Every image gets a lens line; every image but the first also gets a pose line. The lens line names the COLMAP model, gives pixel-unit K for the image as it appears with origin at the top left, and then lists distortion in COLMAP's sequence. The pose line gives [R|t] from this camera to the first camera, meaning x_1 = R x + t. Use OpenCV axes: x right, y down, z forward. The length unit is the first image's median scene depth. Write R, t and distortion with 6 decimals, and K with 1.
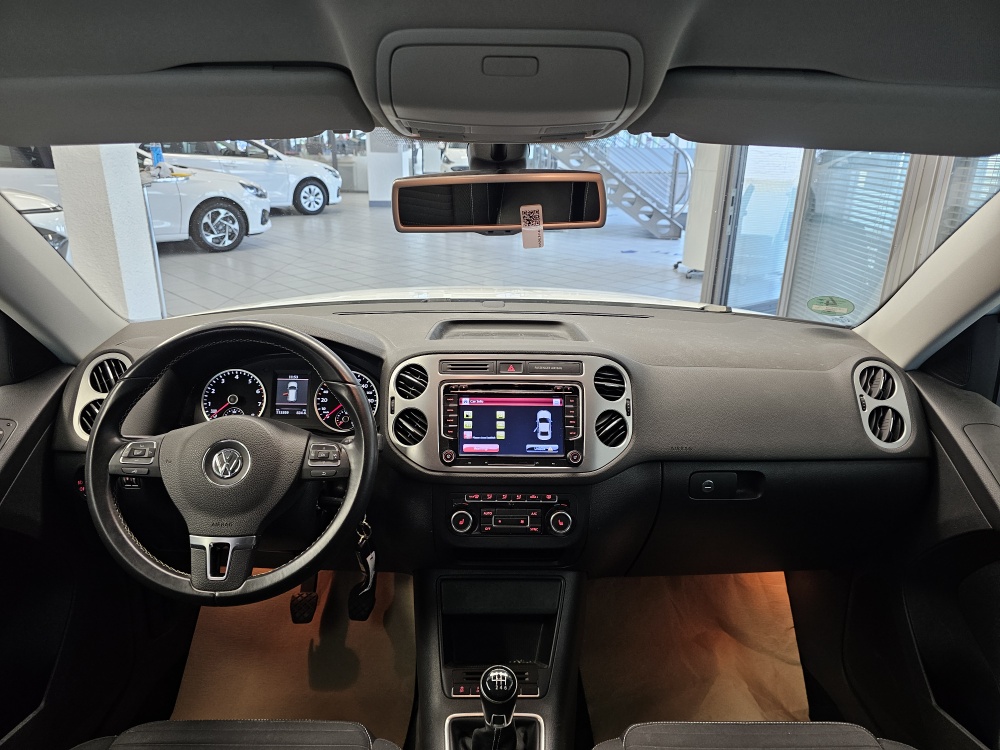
lens RADIAL K [[666.7, 0, 502.6], [0, 666.7, 370.9], [0, 0, 1]] dist [0.046147, -0.049709]
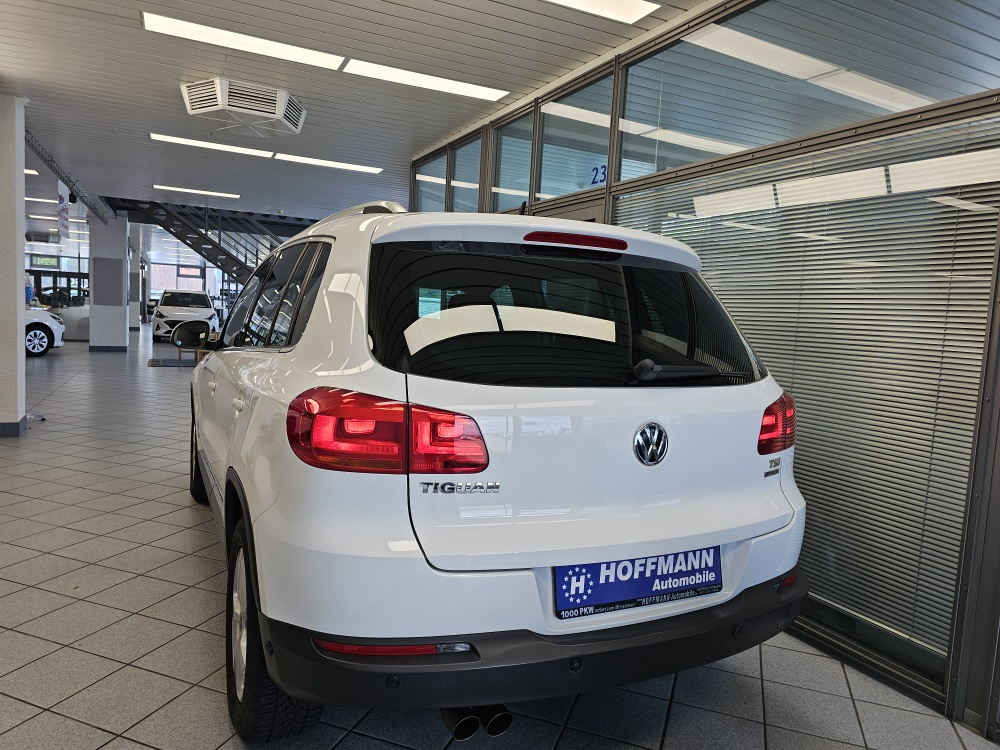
lens RADIAL K [[666.7, 0, 502.6], [0, 666.7, 370.9], [0, 0, 1]] dist [0.046147, -0.049709]
pose [[0.893277, -0.006247, 0.449464, -0.908921], [0.113382, 0.970704, -0.211847, 0.870263], [-0.434973, 0.240199, 0.867815, -2.124555]]
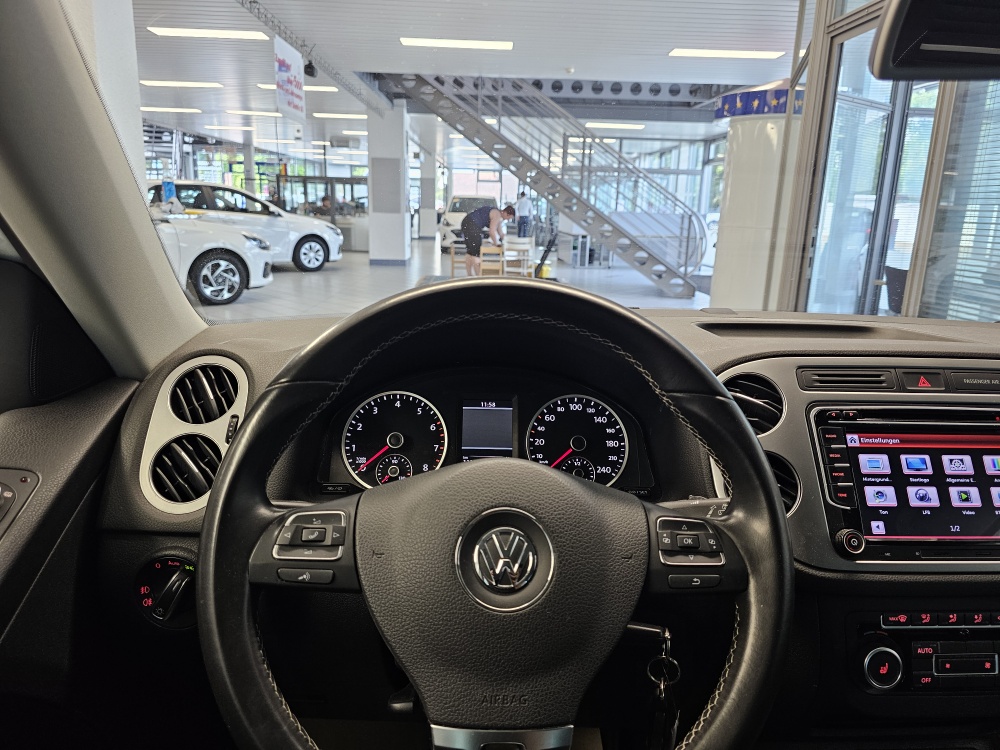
lens RADIAL K [[666.7, 0, 502.6], [0, 666.7, 370.9], [0, 0, 1]] dist [0.046147, -0.049709]
pose [[0.999543, 0.005749, 0.029677, -0.320148], [-0.002791, 0.995107, -0.098768, 0.039146], [-0.030099, 0.098640, 0.994668, 0.390289]]
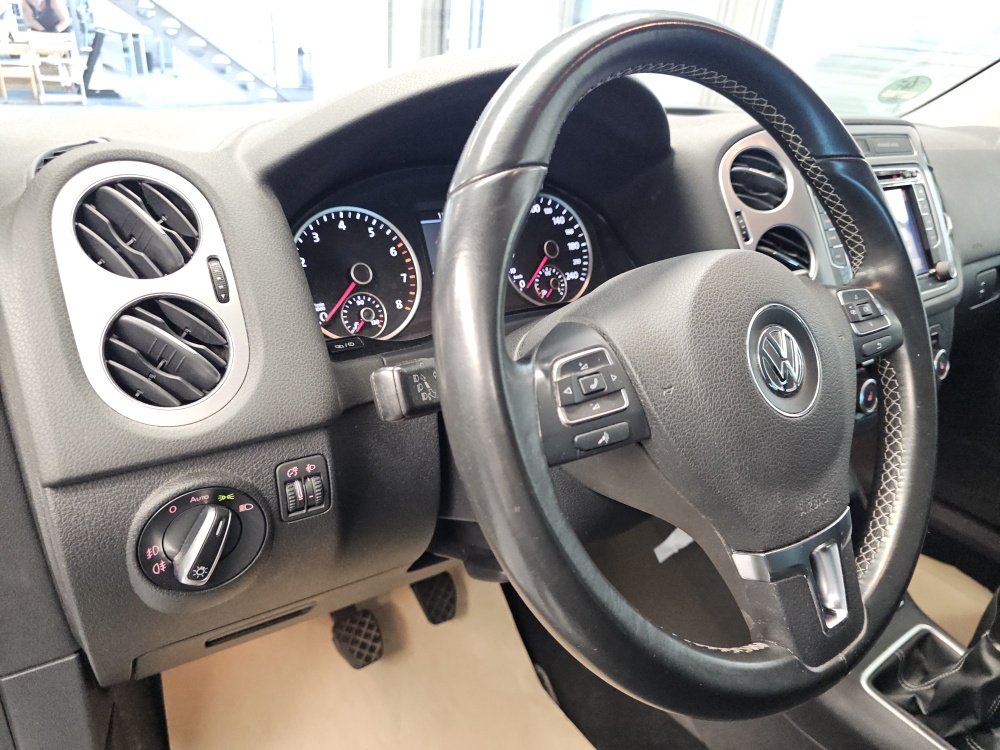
lens RADIAL K [[687.6, 0, 483.2], [0, 687.6, 377.2], [0, 0, 1]] dist [0.002487, -0.004051]
pose [[0.822805, -0.211560, 0.527479, -0.584017], [0.129355, 0.973485, 0.188664, 0.033459], [-0.553407, -0.087002, 0.828355, 0.562384]]
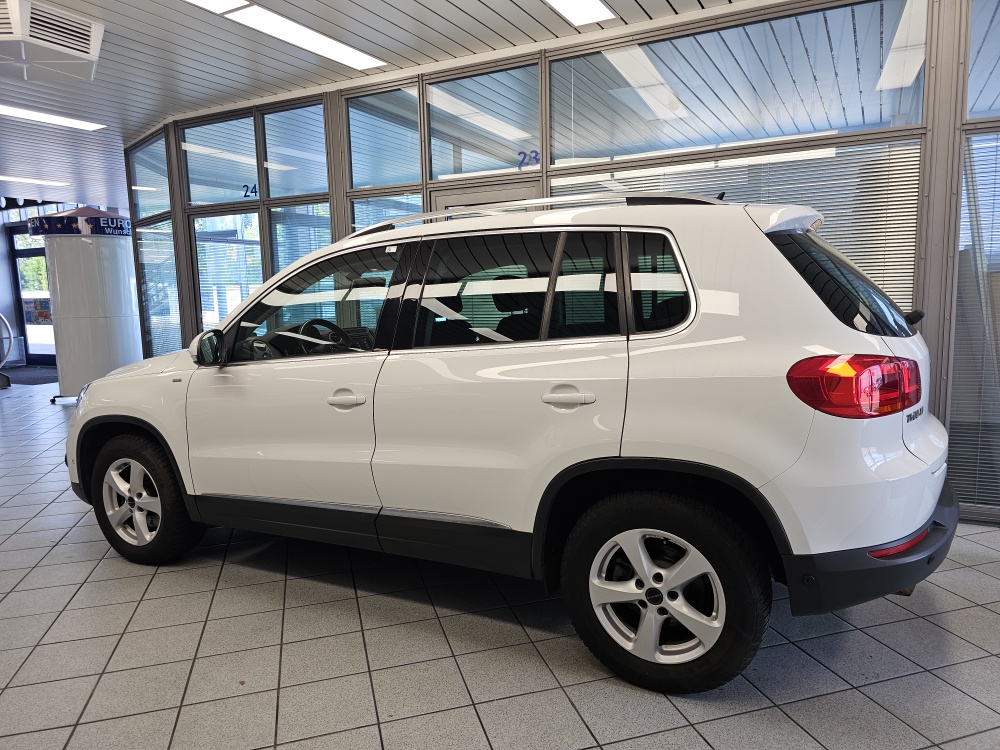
lens RADIAL K [[666.7, 0, 502.6], [0, 666.7, 370.9], [0, 0, 1]] dist [0.046147, -0.049709]
pose [[0.451711, -0.134023, 0.882040, -2.334088], [0.328743, 0.944091, -0.024905, 0.425515], [-0.829388, 0.301214, 0.470516, -0.979308]]
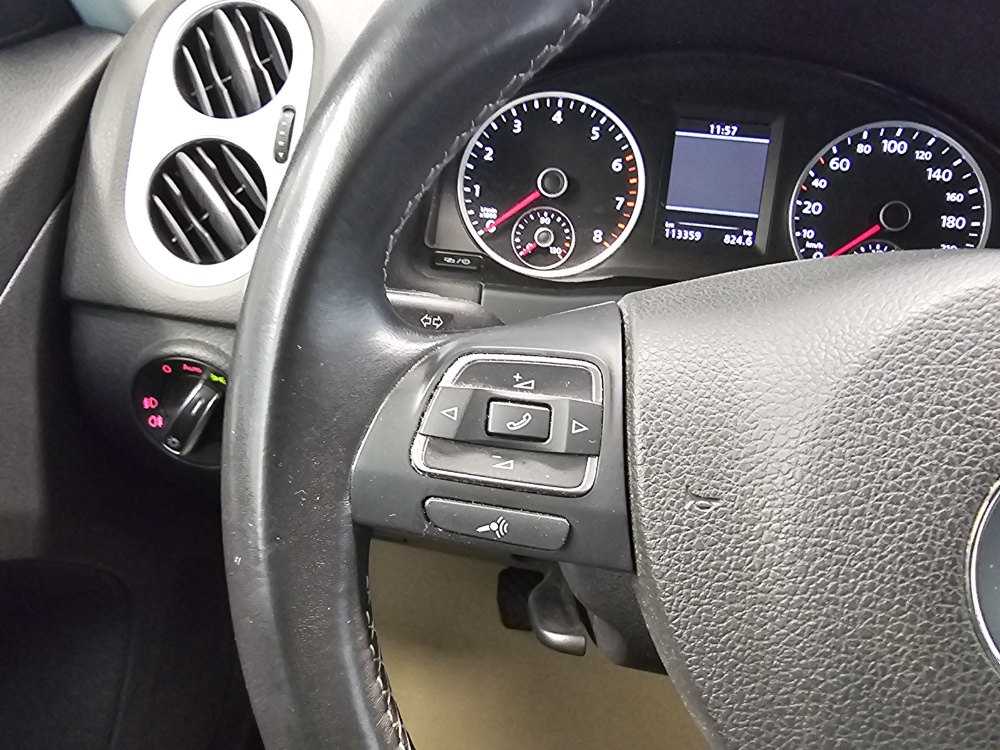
lens RADIAL K [[679.3, 0, 422.1], [0, 679.3, 358.2], [0, 0, 1]] dist [-0.002519, -0.002426]
pose [[0.988223, 0.110456, -0.105896, -0.416008], [-0.081492, 0.965647, 0.246750, 0.048293], [0.129513, -0.235214, 0.963276, 0.630711]]
